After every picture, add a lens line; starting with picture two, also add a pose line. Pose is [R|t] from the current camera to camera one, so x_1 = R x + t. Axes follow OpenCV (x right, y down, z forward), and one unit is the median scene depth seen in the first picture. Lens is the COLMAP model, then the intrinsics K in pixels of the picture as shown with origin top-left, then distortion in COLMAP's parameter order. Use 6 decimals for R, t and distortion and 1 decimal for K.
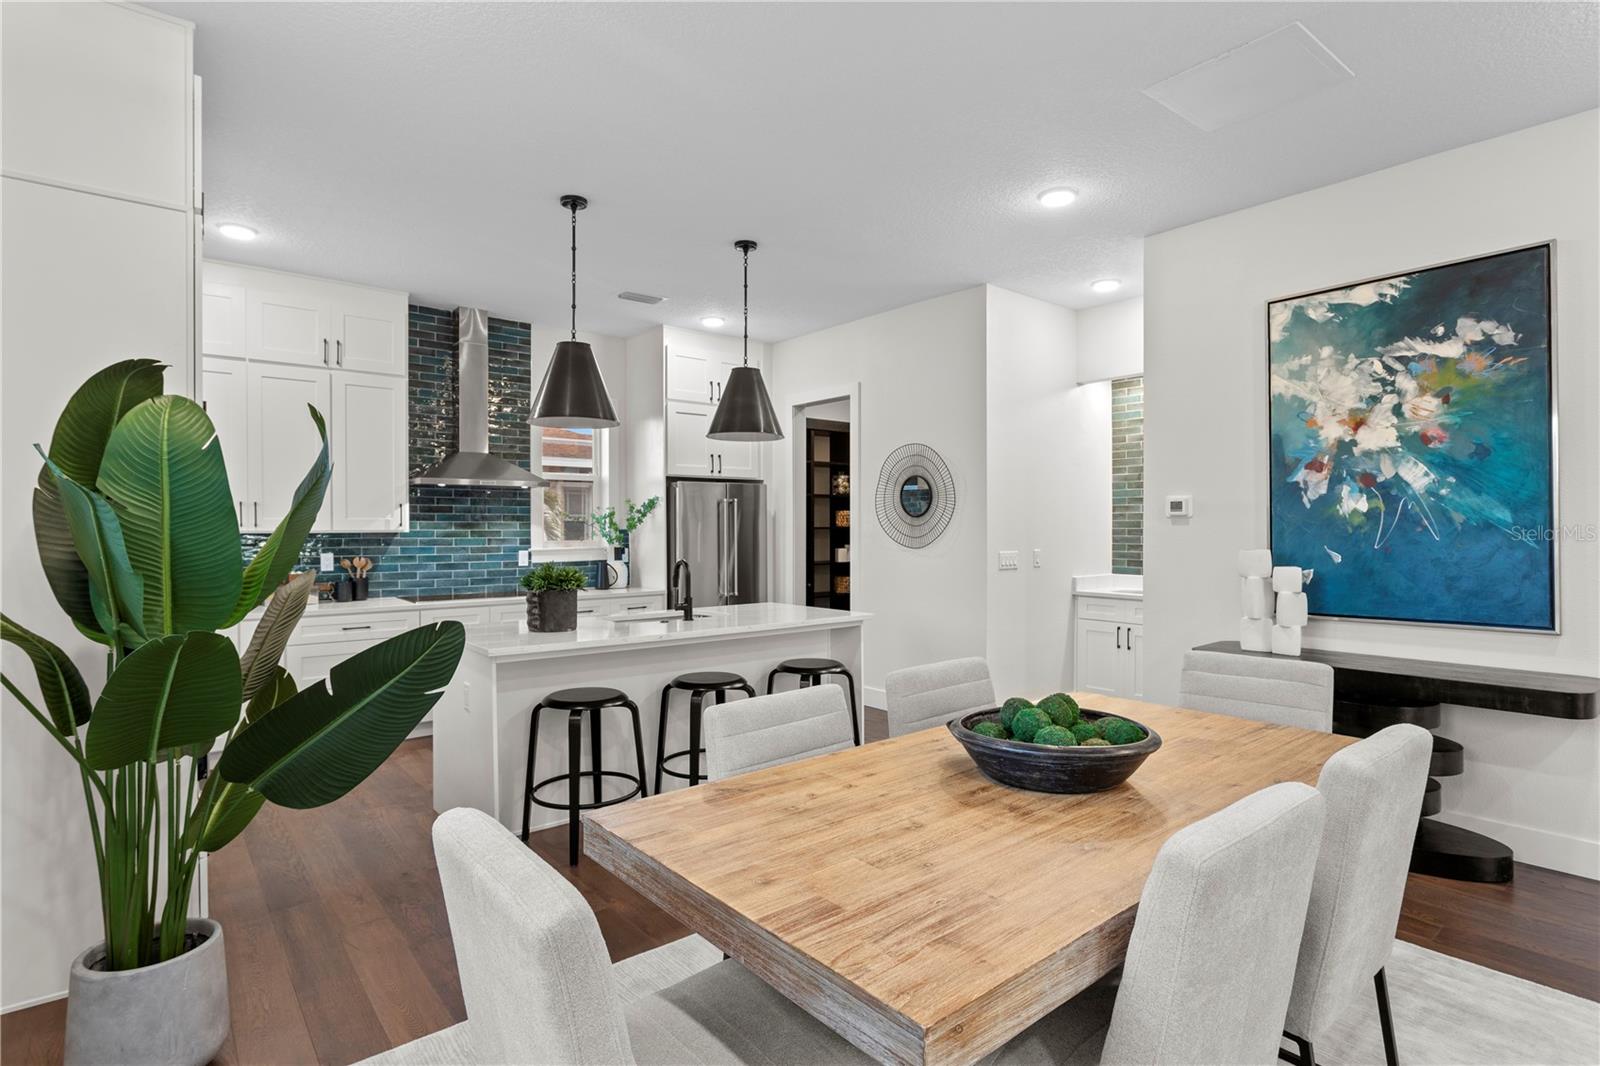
lens RADIAL K [[789.7, 0, 788.6], [0, 789.7, 531.2], [0, 0, 1]] dist [-0.017593, 0.010411]
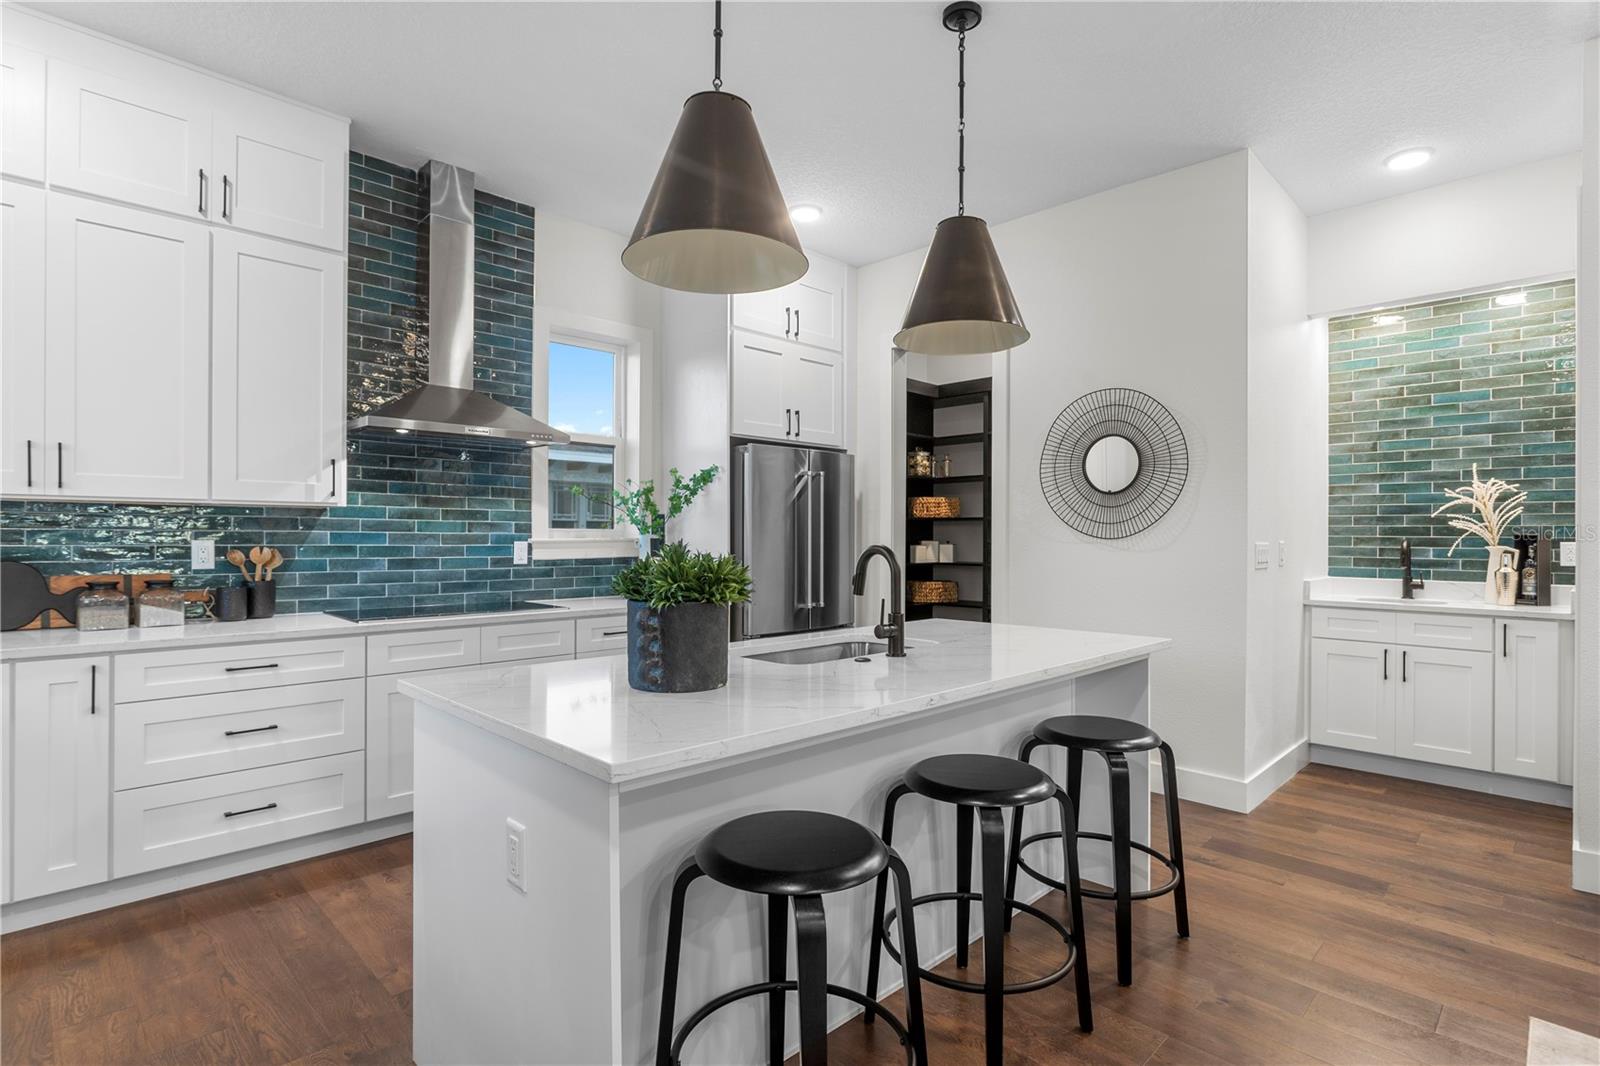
lens RADIAL K [[789.7, 0, 800.8], [0, 789.7, 531.7], [0, 0, 1]] dist [-0.017593, 0.010411]
pose [[0.995326, 0.006457, 0.096352, -0.176572], [-0.005513, 0.999934, -0.010052, 0.023610], [-0.096411, 0.009474, 0.995297, 0.332879]]
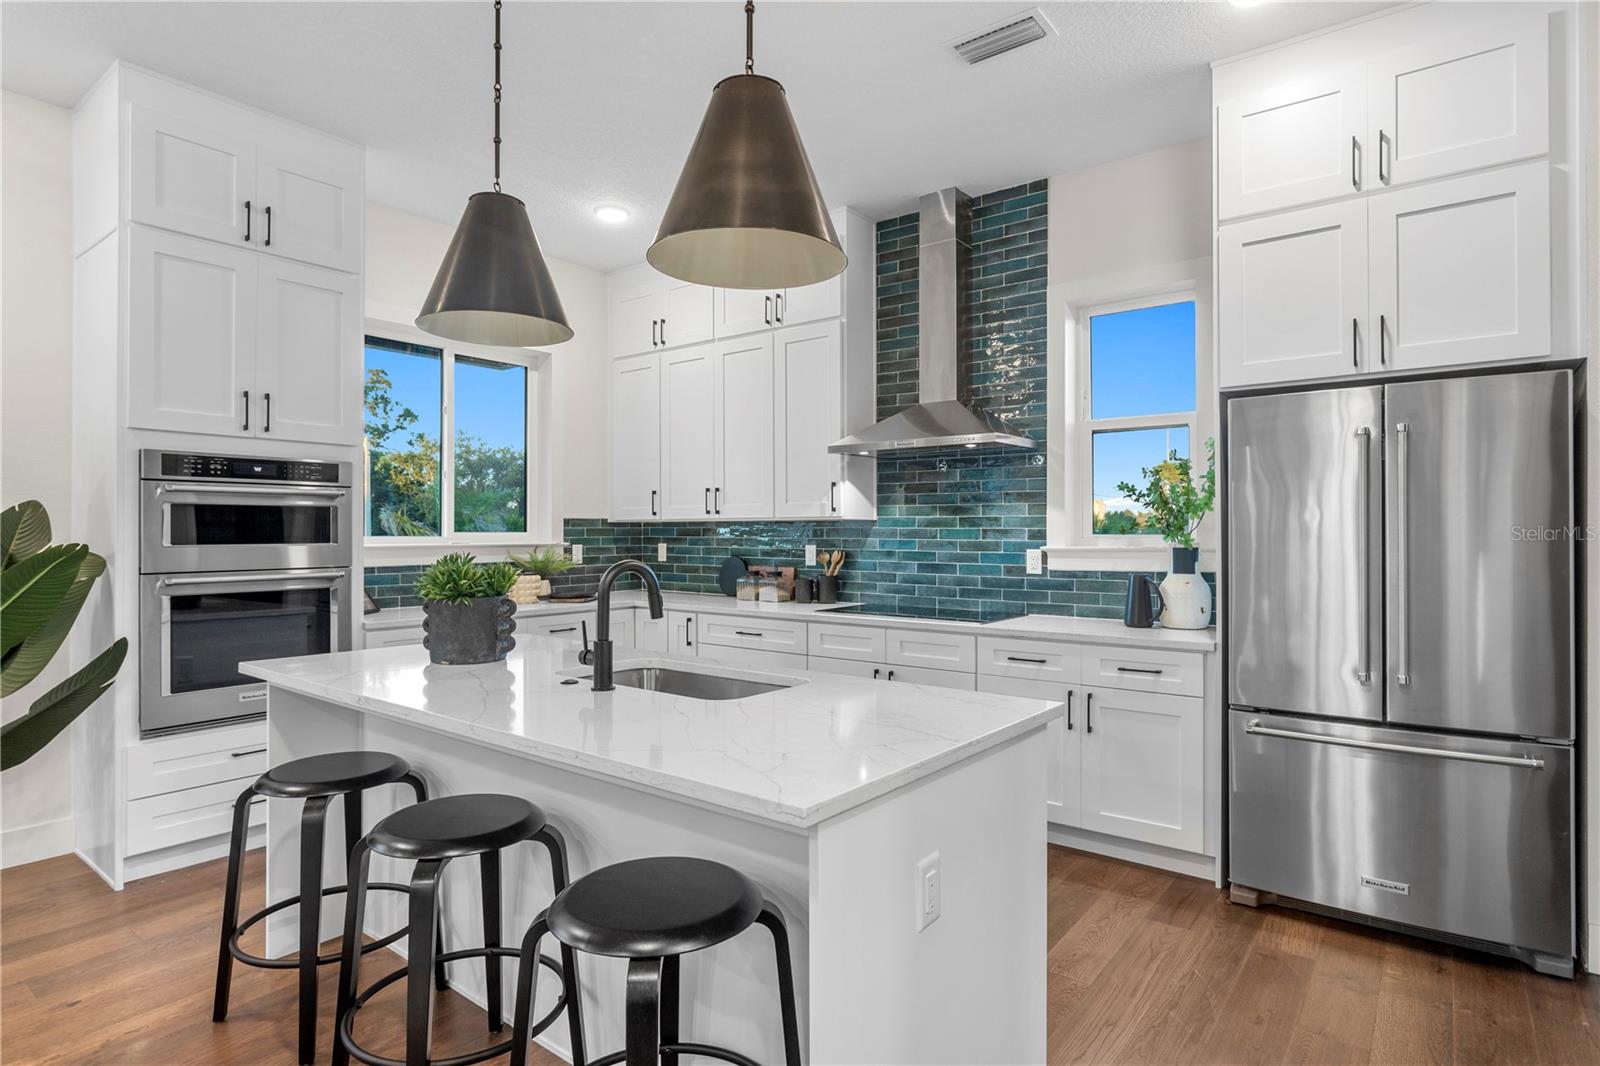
lens RADIAL K [[843.6, 0, 801.4], [0, 843.6, 526.8], [0, 0, 1]] dist [-0.003484, 0.001434]
pose [[0.229895, -0.005496, -0.973200, 0.286220], [-0.005146, 0.999963, -0.006863, 0.013673], [0.973202, 0.006586, 0.229858, 0.724502]]
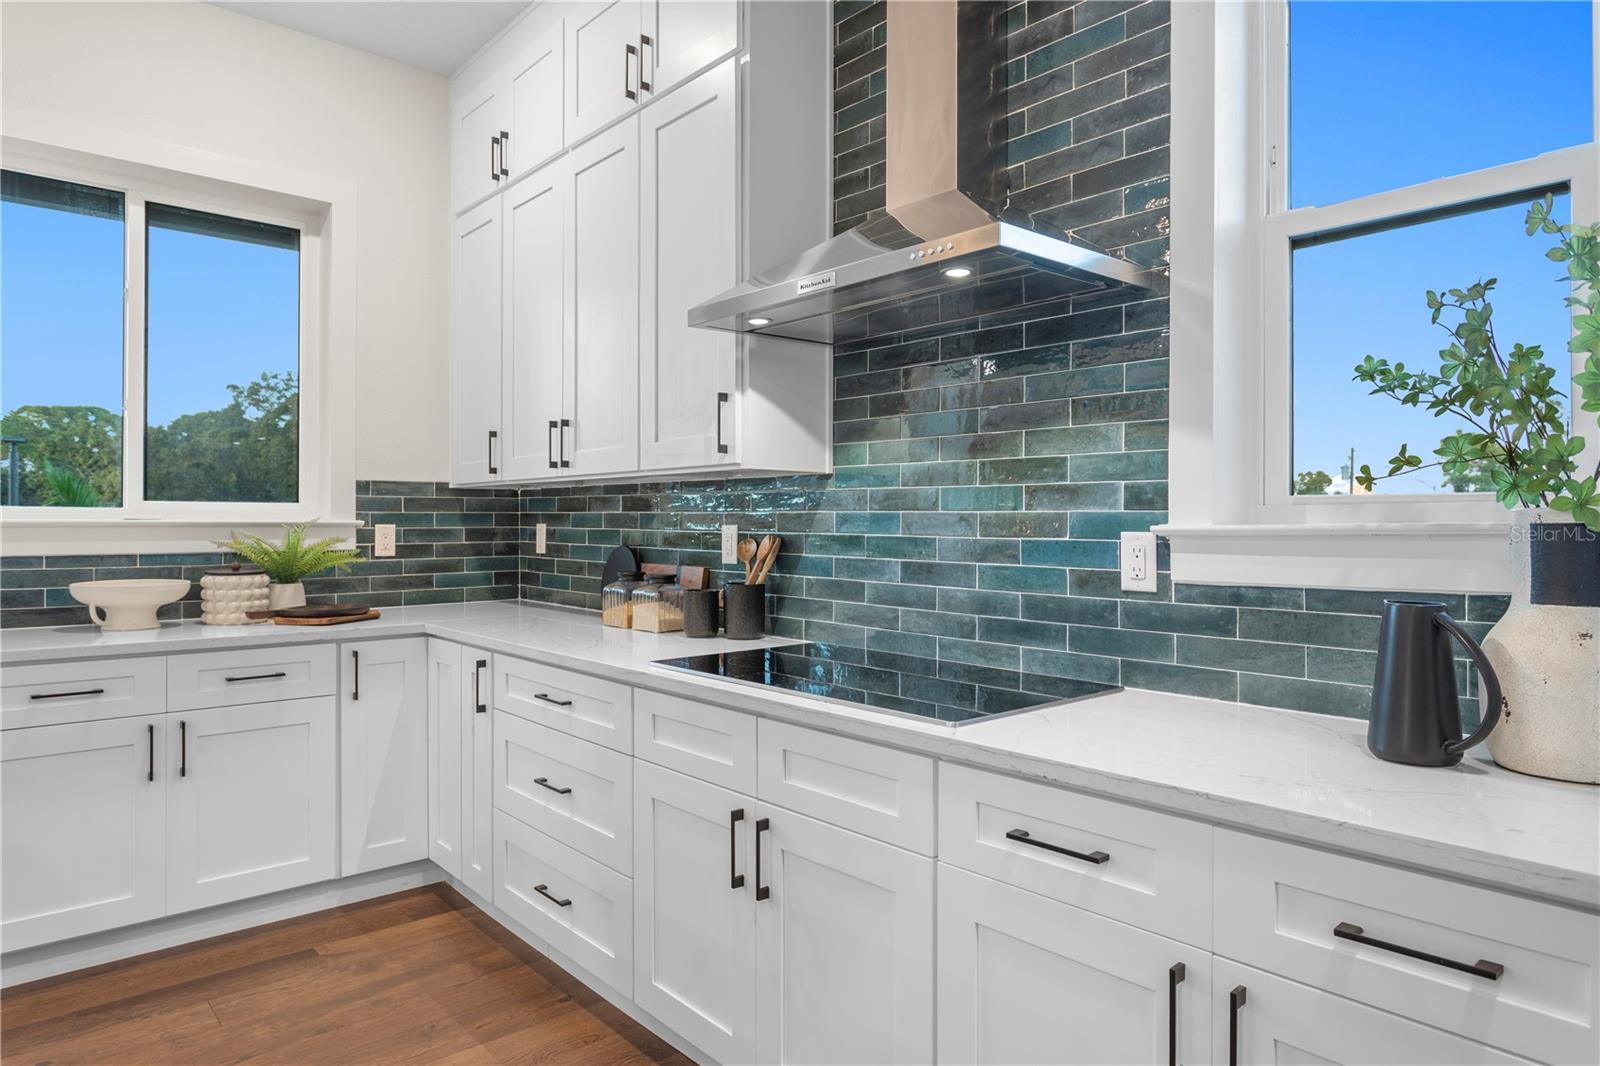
lens RADIAL K [[968.4, 0, 795.9], [0, 968.4, 517.5], [0, 0, 1]] dist [-0.015916, 0.008607]
pose [[0.037057, -0.003656, -0.999306, -0.028820], [-0.007921, 0.999961, -0.003952, 0.024095], [0.999282, 0.008062, 0.037027, 0.947440]]
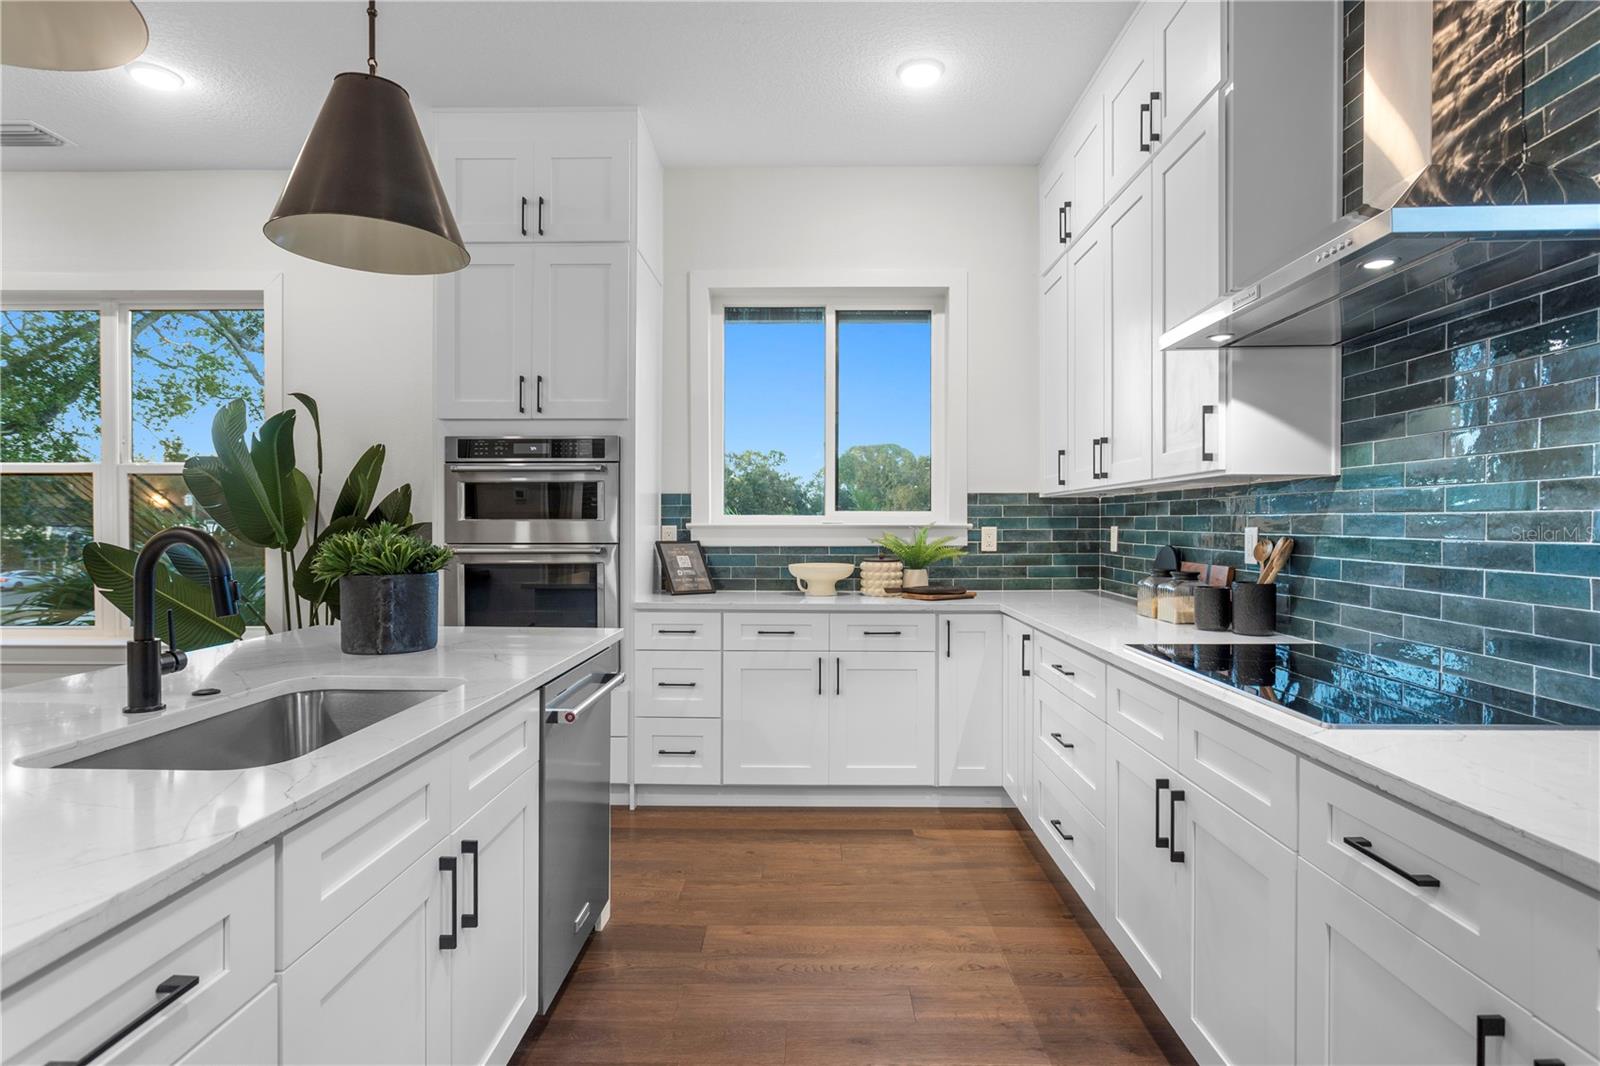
lens RADIAL K [[838.1, 0, 804.9], [0, 838.1, 530.6], [0, 0, 1]] dist [-0.009727, 0.003963]
pose [[-0.643193, 0.006003, -0.765680, -0.025256], [-0.004607, 0.999921, 0.011709, 0.023920], [0.765690, 0.011059, -0.643115, 1.041577]]
